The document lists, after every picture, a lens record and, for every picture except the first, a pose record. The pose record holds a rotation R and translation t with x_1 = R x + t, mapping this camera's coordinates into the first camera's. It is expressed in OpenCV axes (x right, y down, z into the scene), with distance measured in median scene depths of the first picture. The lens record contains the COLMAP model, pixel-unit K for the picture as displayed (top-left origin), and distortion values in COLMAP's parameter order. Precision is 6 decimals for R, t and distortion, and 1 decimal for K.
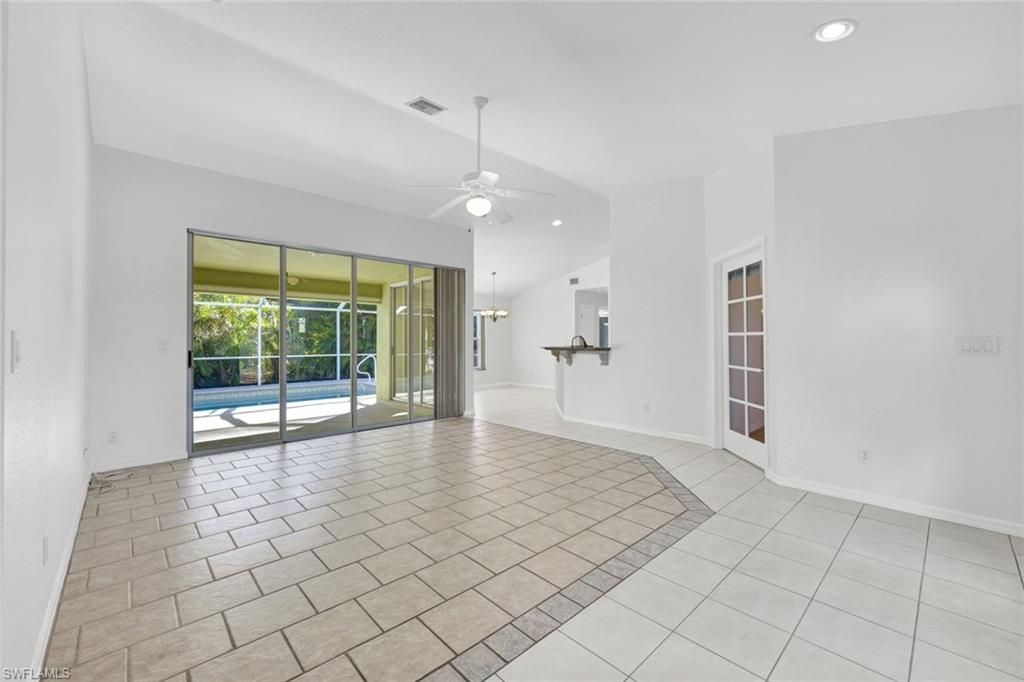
lens RADIAL K [[411.3, 0, 512.0], [0, 411.3, 341.0], [0, 0, 1]] dist [0.001652, 0.000168]
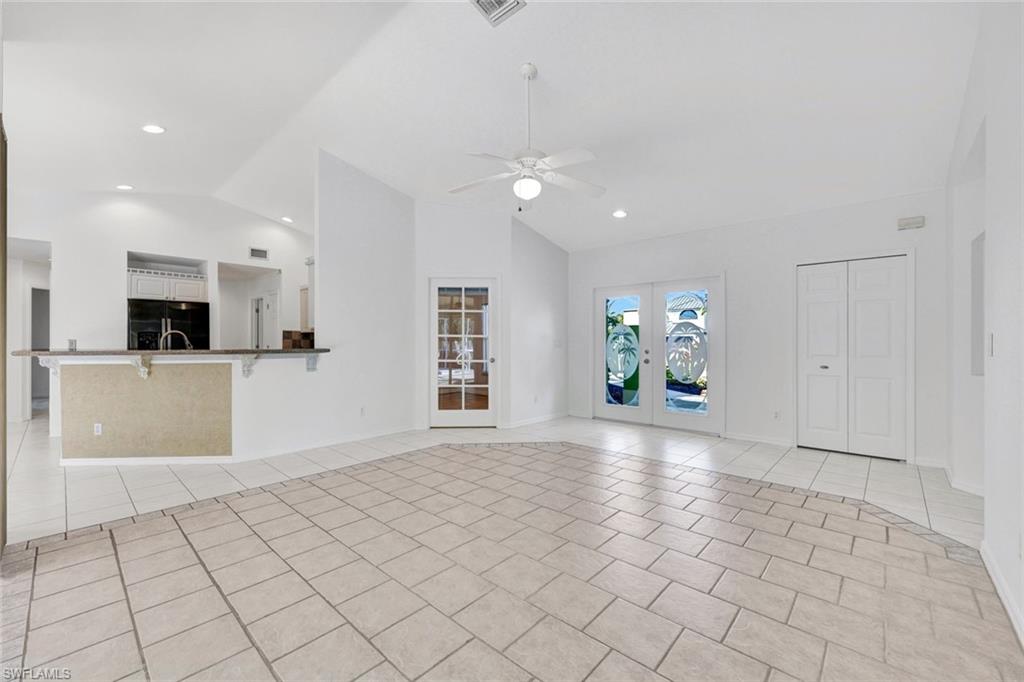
lens RADIAL K [[414.7, 0, 512.0], [0, 414.7, 341.0], [0, 0, 1]] dist [0.004015, -0.000056]
pose [[-0.075445, 0.004671, 0.997139, -0.546533], [-0.000294, 0.999989, -0.004706, 0.004743], [-0.997150, -0.000648, -0.075443, 0.614280]]
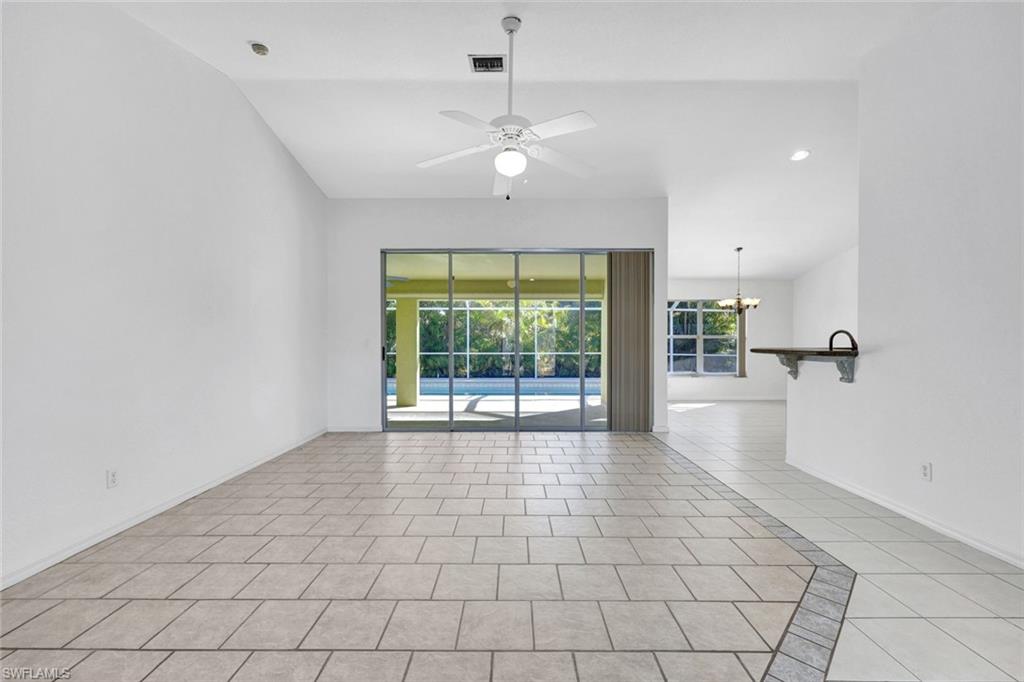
lens RADIAL K [[414.7, 0, 512.0], [0, 414.7, 341.0], [0, 0, 1]] dist [0.004015, -0.000056]
pose [[0.728670, 0.003830, -0.684854, 0.255491], [-0.001421, 0.999991, 0.004080, 0.000735], [0.684863, -0.002000, 0.728669, 0.239564]]
